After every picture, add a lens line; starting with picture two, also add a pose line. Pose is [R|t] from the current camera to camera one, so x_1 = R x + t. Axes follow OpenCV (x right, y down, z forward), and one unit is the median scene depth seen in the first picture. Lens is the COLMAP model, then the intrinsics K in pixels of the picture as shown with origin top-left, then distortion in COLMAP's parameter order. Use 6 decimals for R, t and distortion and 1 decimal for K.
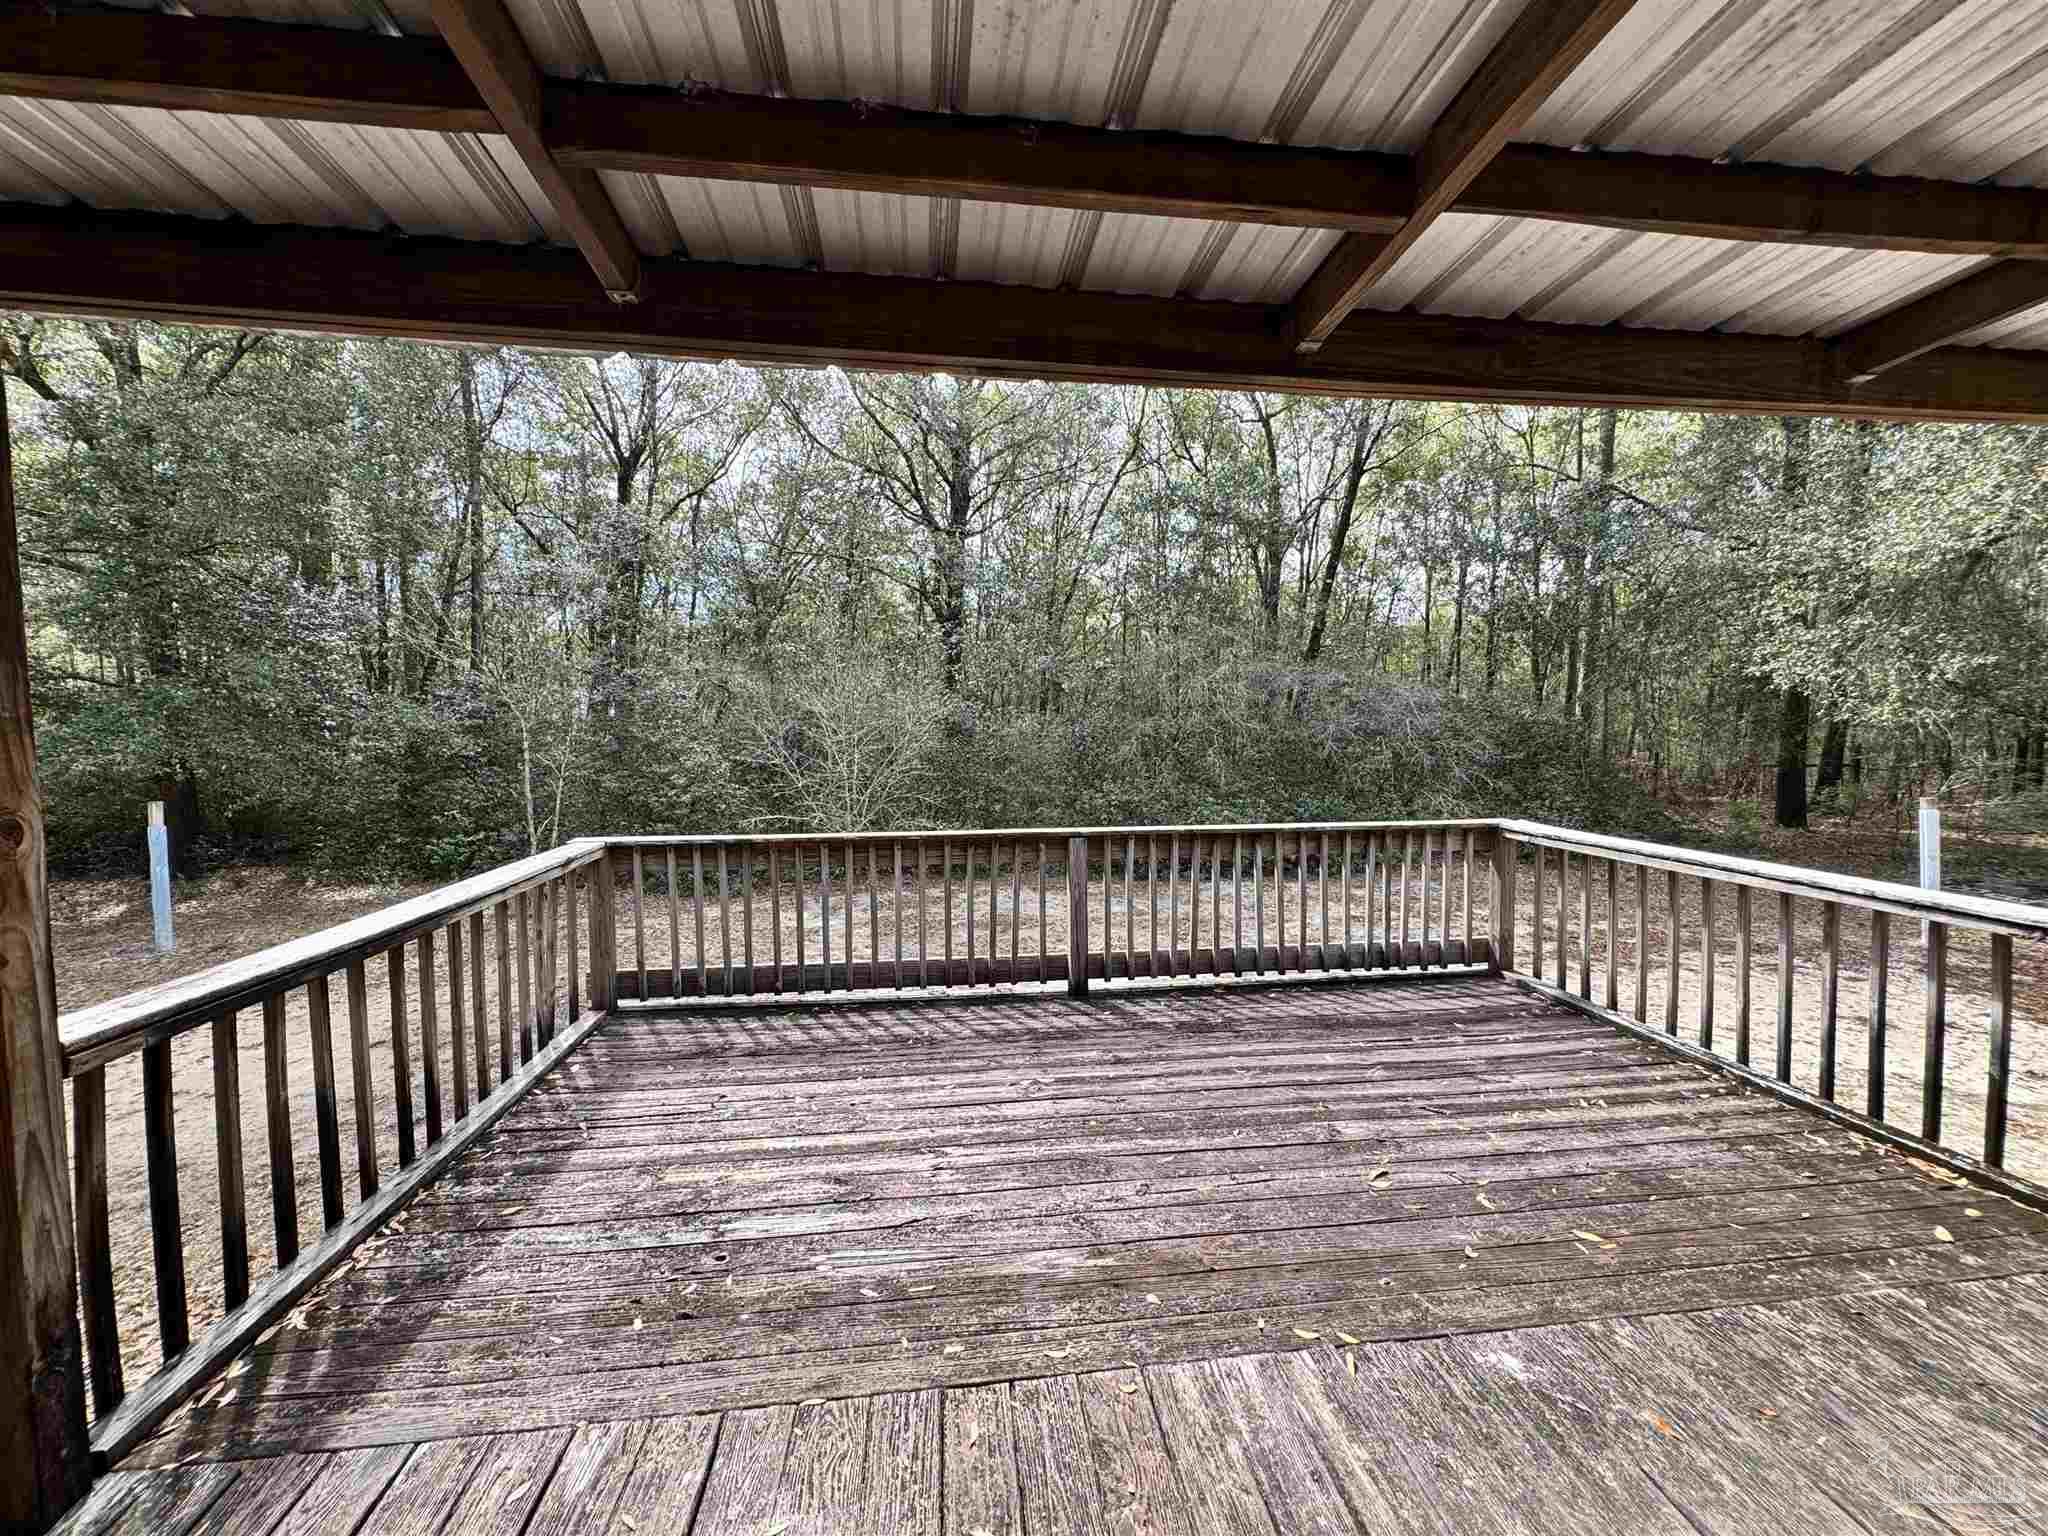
lens RADIAL K [[813.8, 0, 1024.0], [0, 813.8, 768.0], [0, 0, 1]] dist [-0.007712, 0.002705]
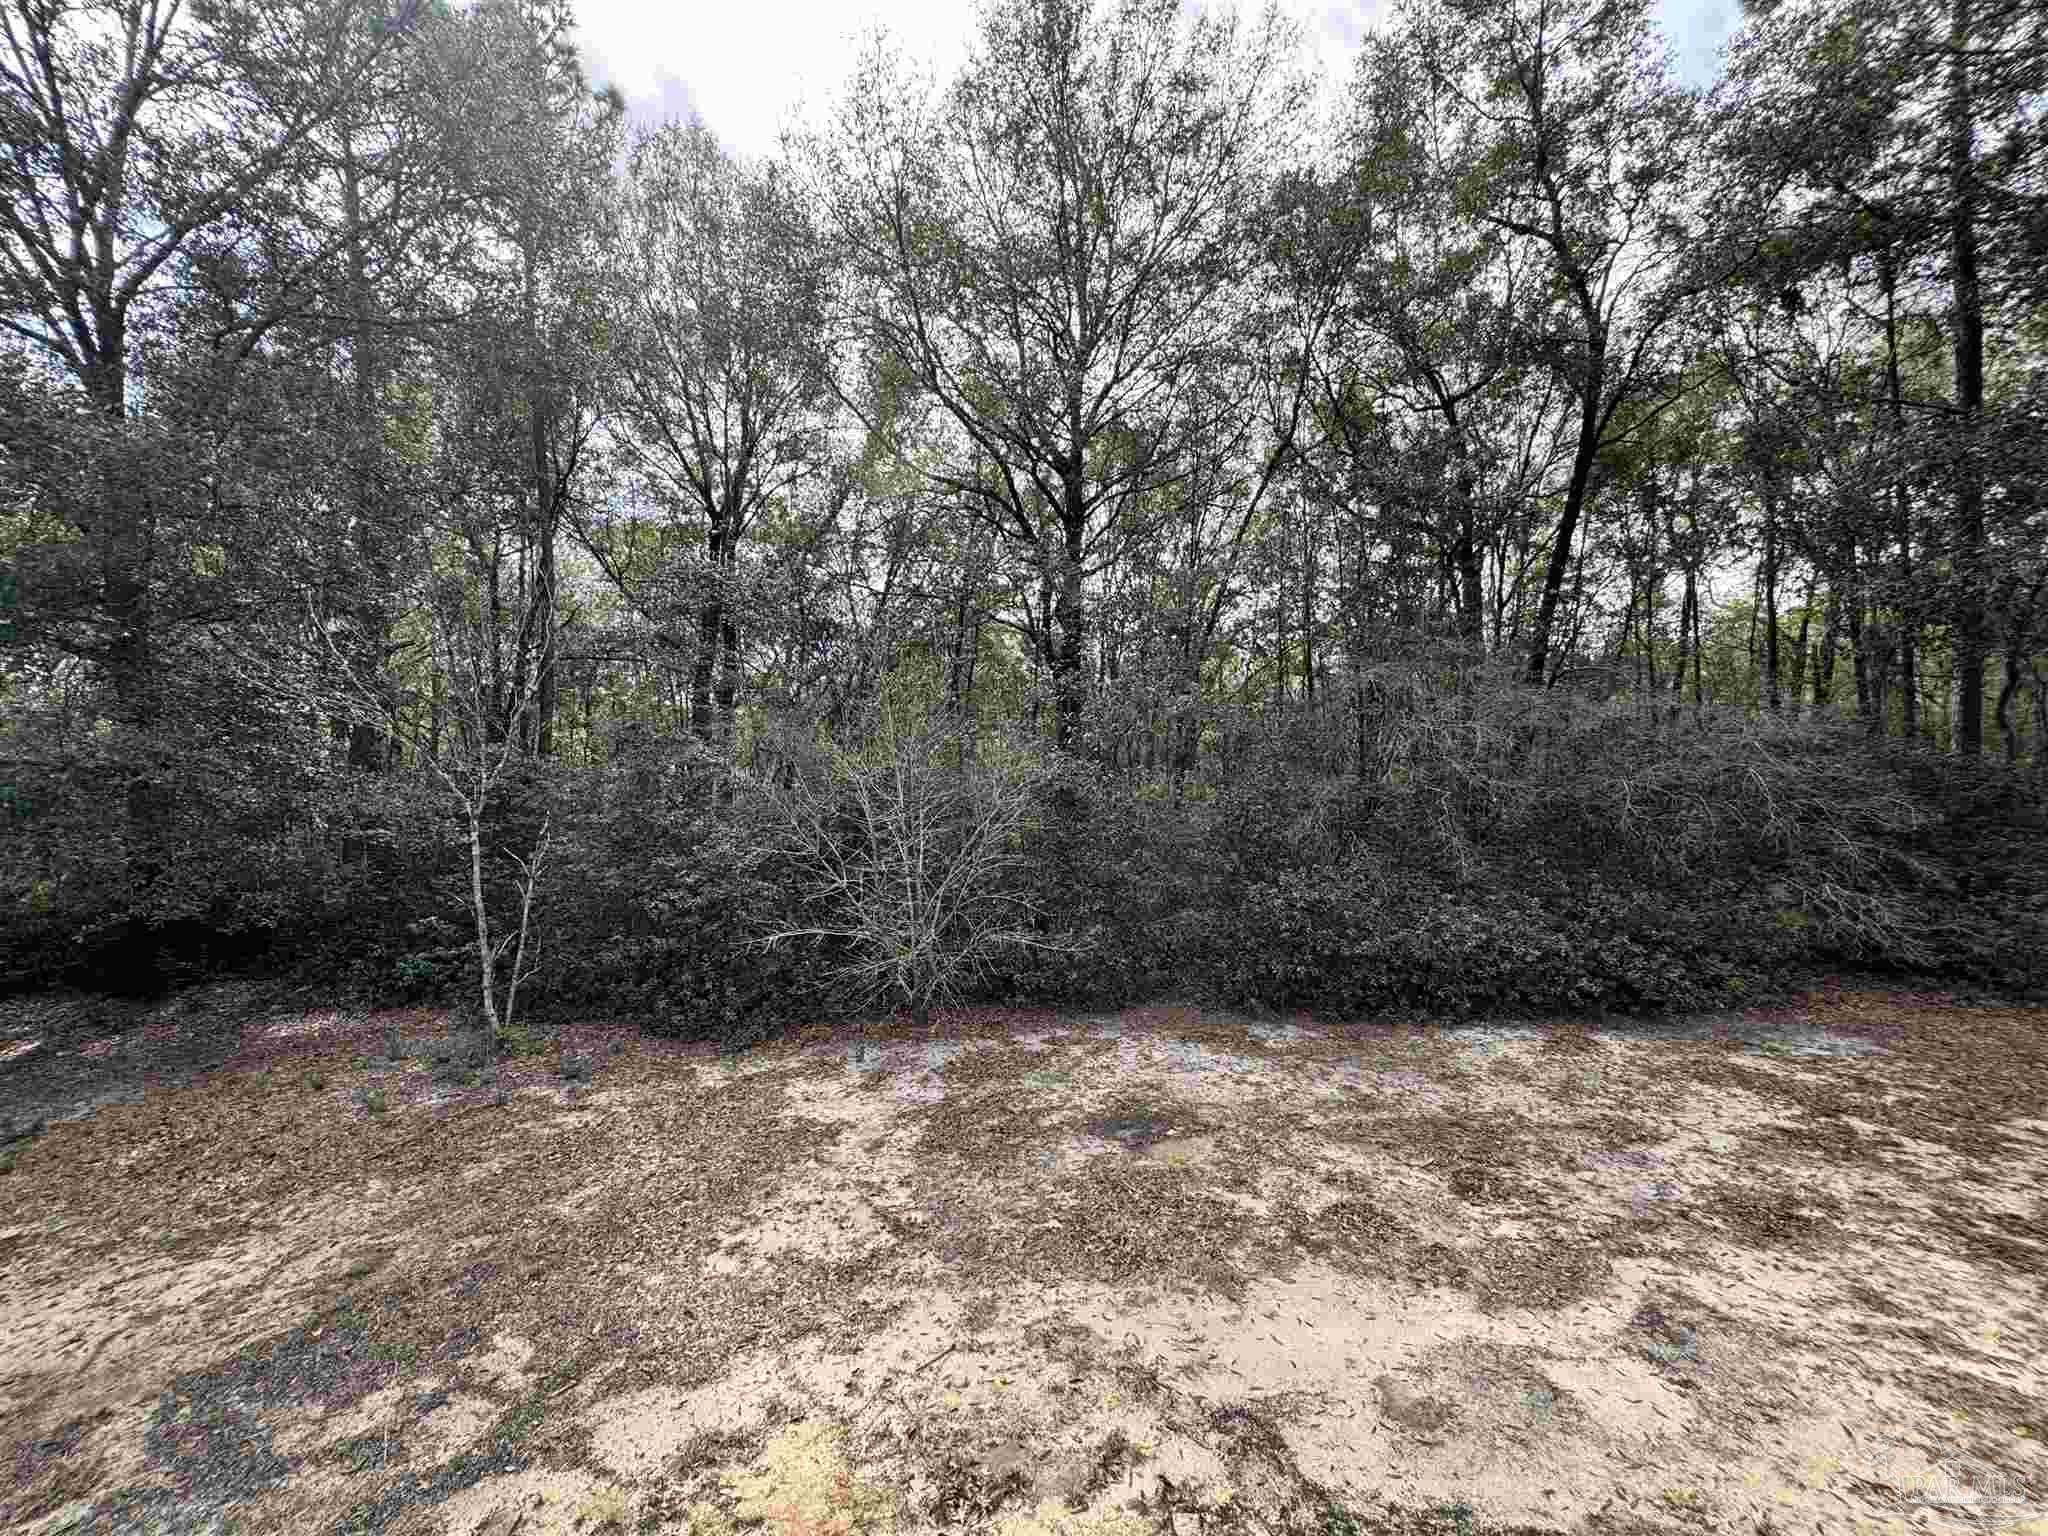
lens RADIAL K [[813.8, 0, 1024.0], [0, 813.8, 768.0], [0, 0, 1]] dist [-0.007712, 0.002705]
pose [[0.987391, -0.027384, -0.155913, -0.004631], [0.015965, 0.997128, -0.074027, -0.016853], [0.157493, 0.070604, 0.984993, 0.214130]]
